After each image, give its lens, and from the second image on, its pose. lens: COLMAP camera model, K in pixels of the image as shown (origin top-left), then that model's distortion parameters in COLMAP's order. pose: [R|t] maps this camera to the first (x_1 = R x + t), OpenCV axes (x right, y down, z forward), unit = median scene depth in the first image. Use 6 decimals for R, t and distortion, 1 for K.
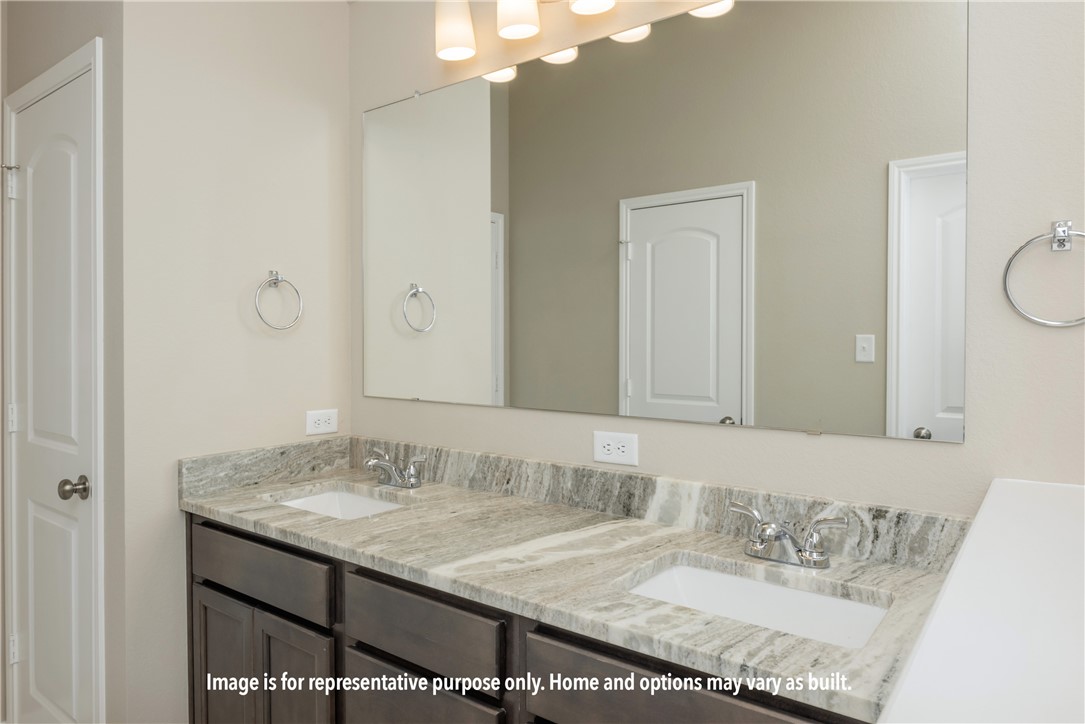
lens RADIAL K [[674.4, 0, 543.9], [0, 674.4, 347.4], [0, 0, 1]] dist [0.003900, 0.000588]
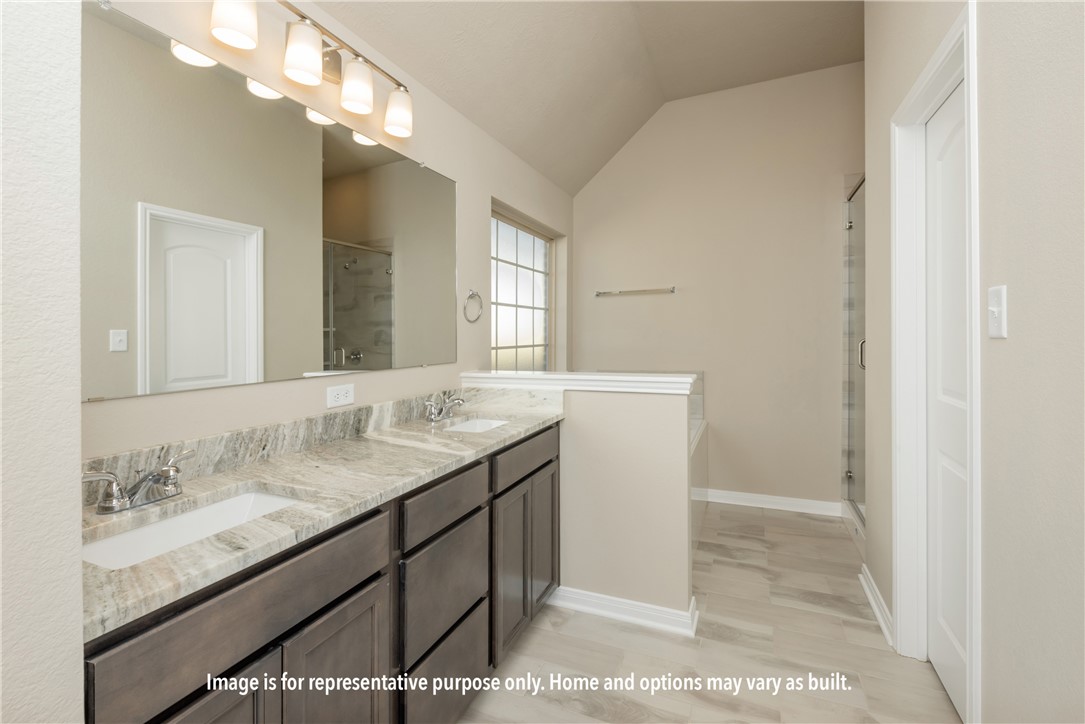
lens RADIAL K [[463.9, 0, 544.5], [0, 463.9, 331.2], [0, 0, 1]] dist [-0.000348, -0.000075]
pose [[-0.227295, 0.003128, 0.973821, -0.971652], [0.016836, 0.999858, 0.000718, 0.010429], [-0.973680, 0.016559, -0.227315, 0.752503]]
